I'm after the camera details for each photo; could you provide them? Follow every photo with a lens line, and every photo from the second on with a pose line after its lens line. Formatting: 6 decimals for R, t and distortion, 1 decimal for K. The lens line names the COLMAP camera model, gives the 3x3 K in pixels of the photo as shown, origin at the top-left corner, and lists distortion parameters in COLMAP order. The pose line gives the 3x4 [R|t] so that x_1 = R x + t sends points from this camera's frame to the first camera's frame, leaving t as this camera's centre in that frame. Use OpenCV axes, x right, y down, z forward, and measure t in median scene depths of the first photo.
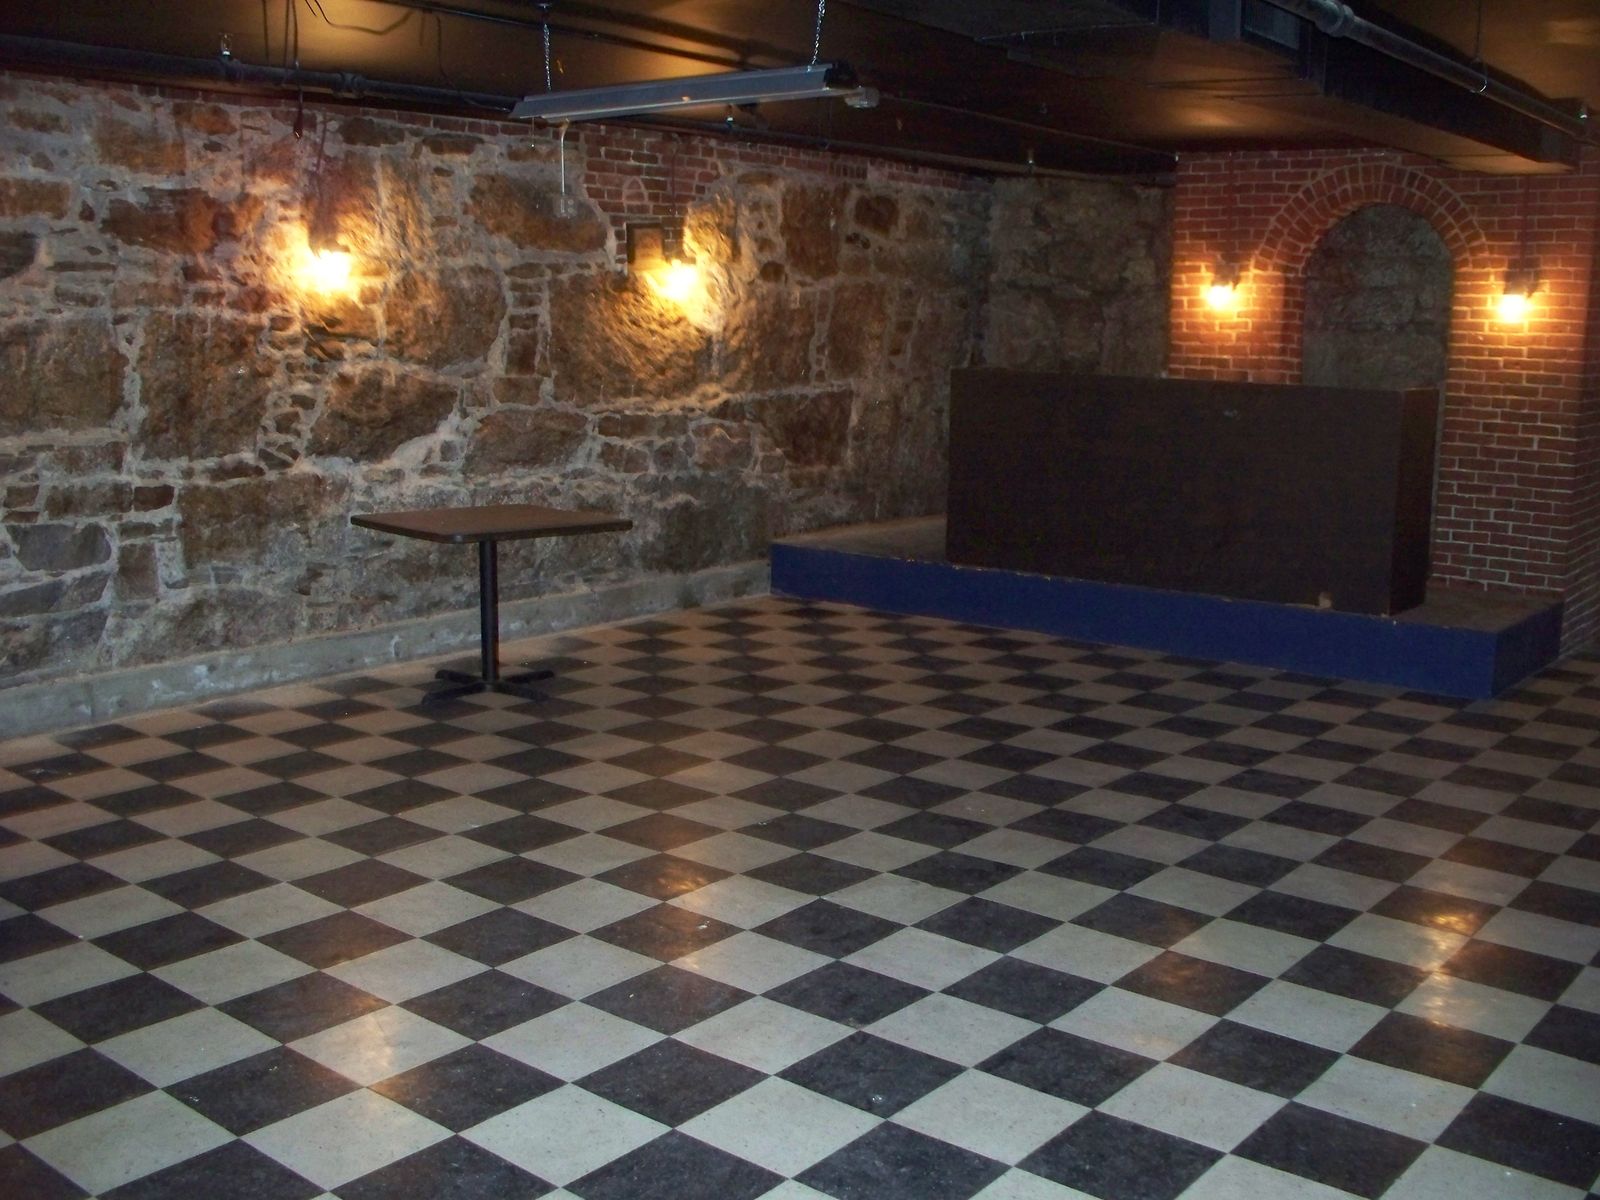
lens RADIAL K [[1712.6, 0, 800.0], [0, 1712.6, 600.0], [0, 0, 1]] dist [-0.208487, 0.239543]
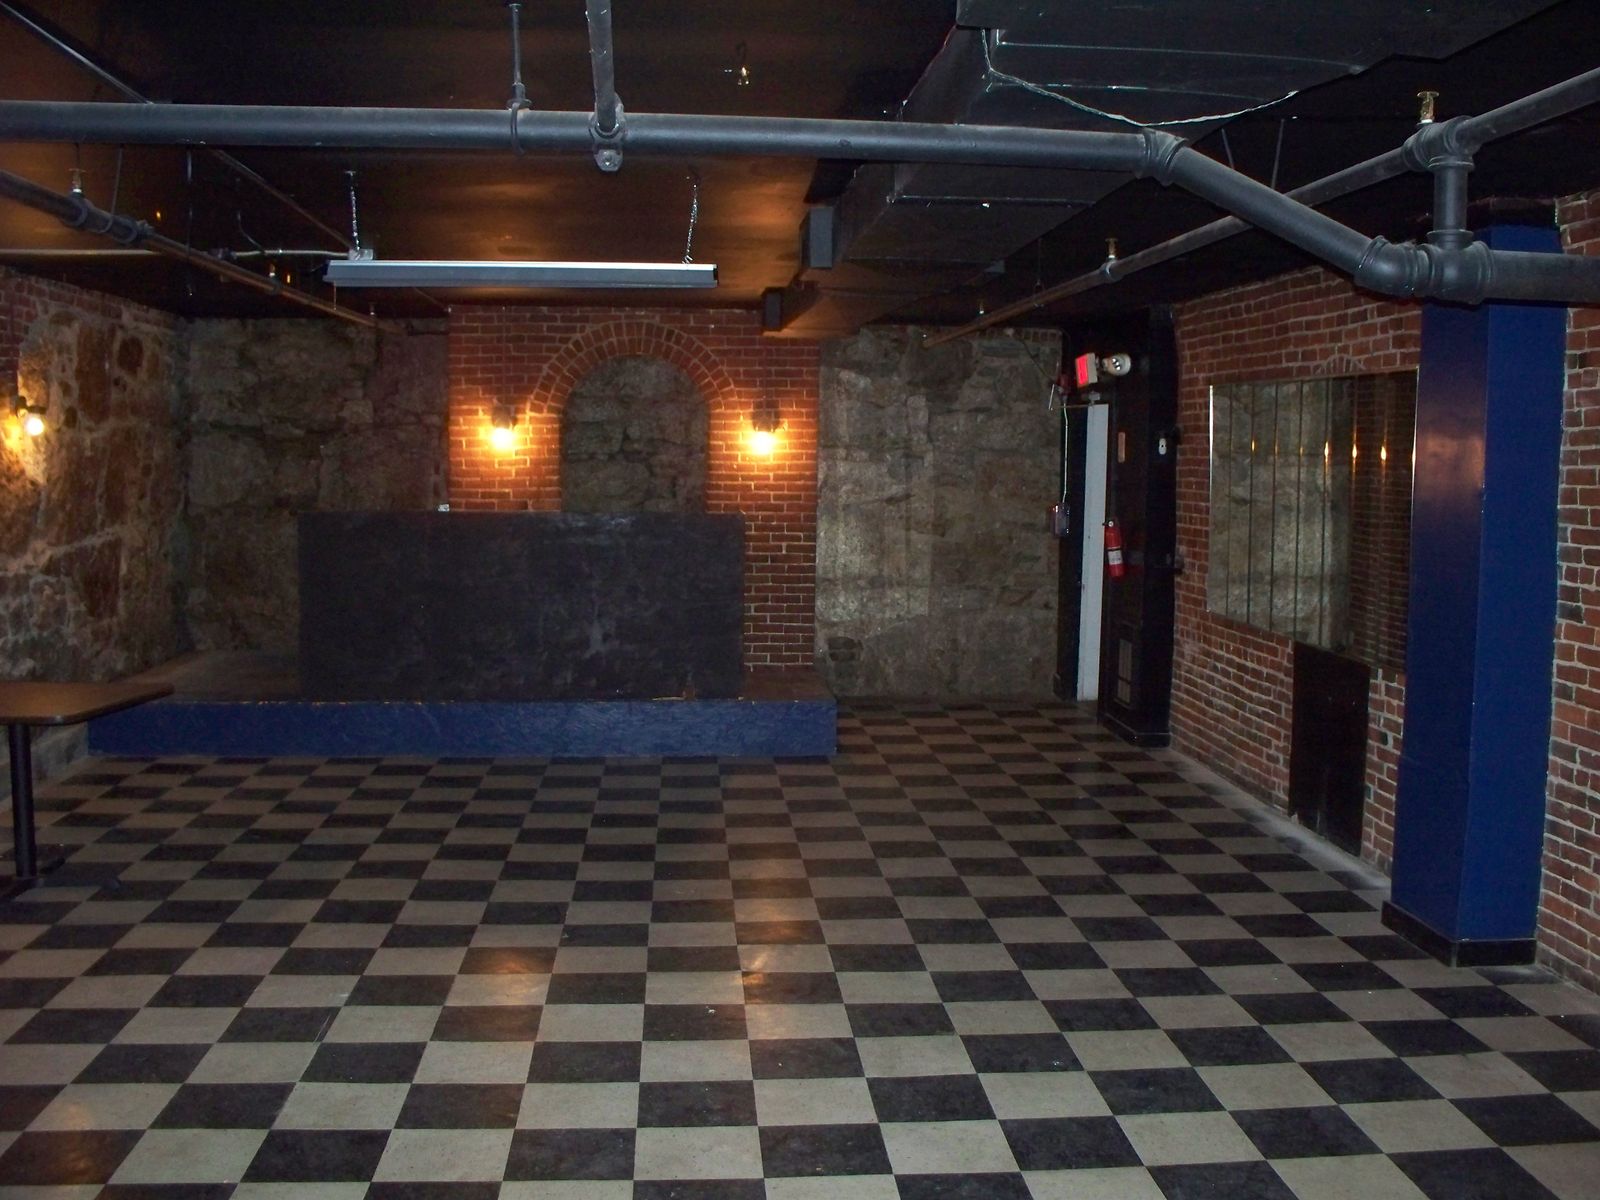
lens RADIAL K [[1681.4, 0, 799.3], [0, 1681.4, 658.0], [0, 0, 1]] dist [0.011544, -0.257536]
pose [[0.738147, -0.095997, 0.667775, -0.372257], [0.117585, 0.992981, 0.012770, -0.025624], [-0.664313, 0.069094, 0.744254, 0.048905]]
